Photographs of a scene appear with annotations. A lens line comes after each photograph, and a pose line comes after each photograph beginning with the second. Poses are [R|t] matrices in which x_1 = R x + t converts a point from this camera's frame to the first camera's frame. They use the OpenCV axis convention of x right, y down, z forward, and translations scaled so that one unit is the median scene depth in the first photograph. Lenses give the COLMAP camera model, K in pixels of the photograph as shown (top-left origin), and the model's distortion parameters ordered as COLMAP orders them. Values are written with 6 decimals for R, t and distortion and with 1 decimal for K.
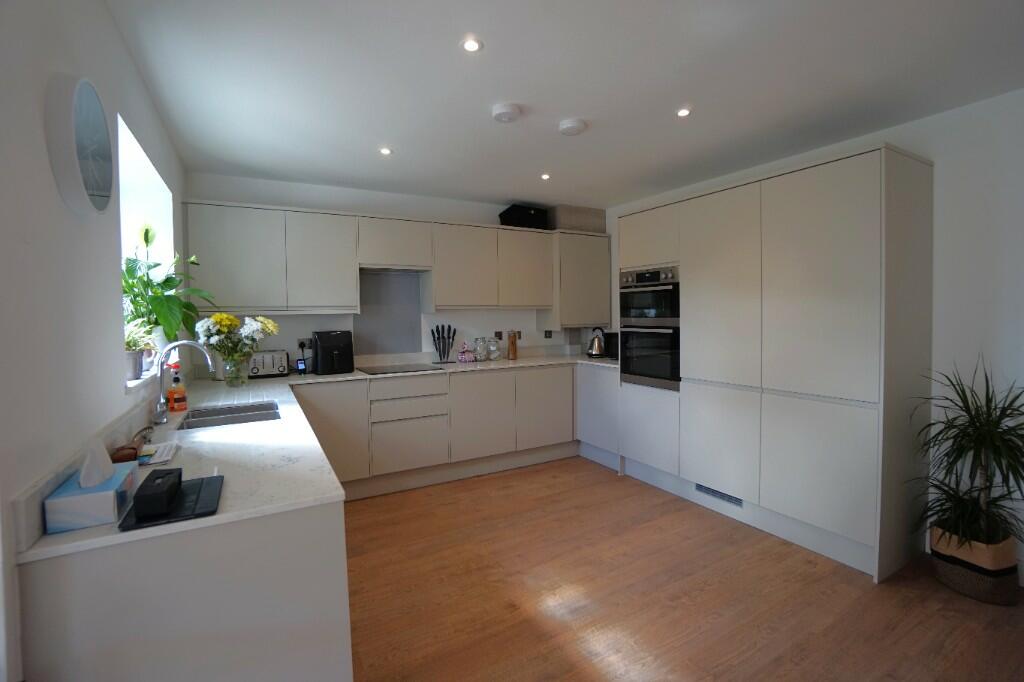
lens RADIAL K [[465.1, 0, 509.6], [0, 465.1, 334.2], [0, 0, 1]] dist [-0.041923, 0.000625]
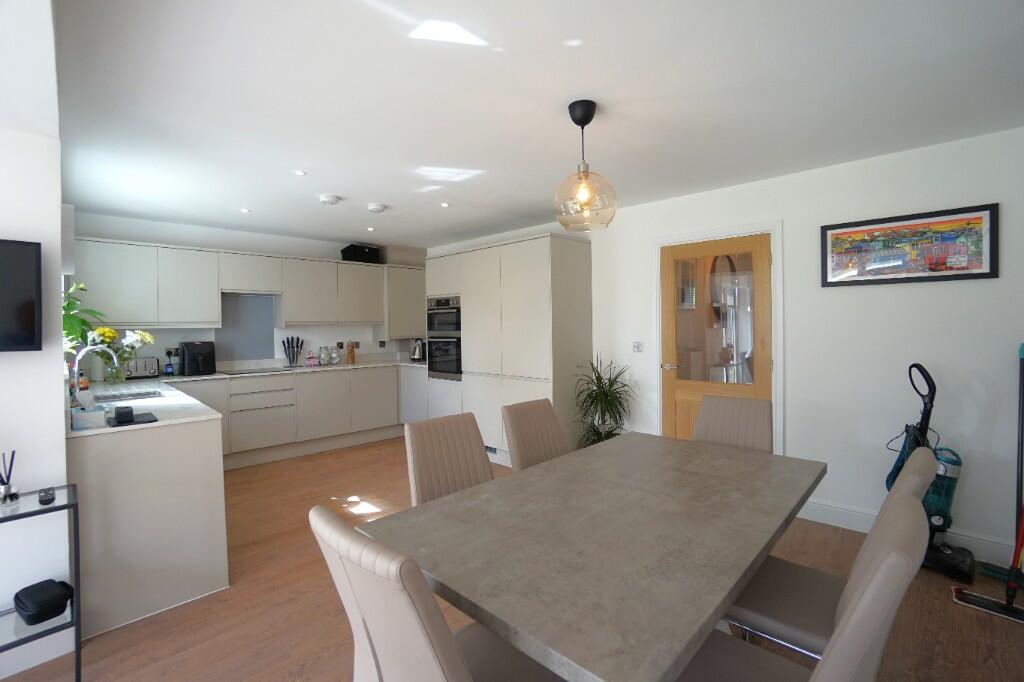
lens RADIAL K [[465.1, 0, 509.6], [0, 465.1, 334.2], [0, 0, 1]] dist [-0.041923, 0.000625]
pose [[0.964294, -0.002021, 0.264828, 0.107434], [0.010116, 0.999522, -0.029205, 0.017168], [-0.264642, 0.030842, 0.963853, -0.415178]]
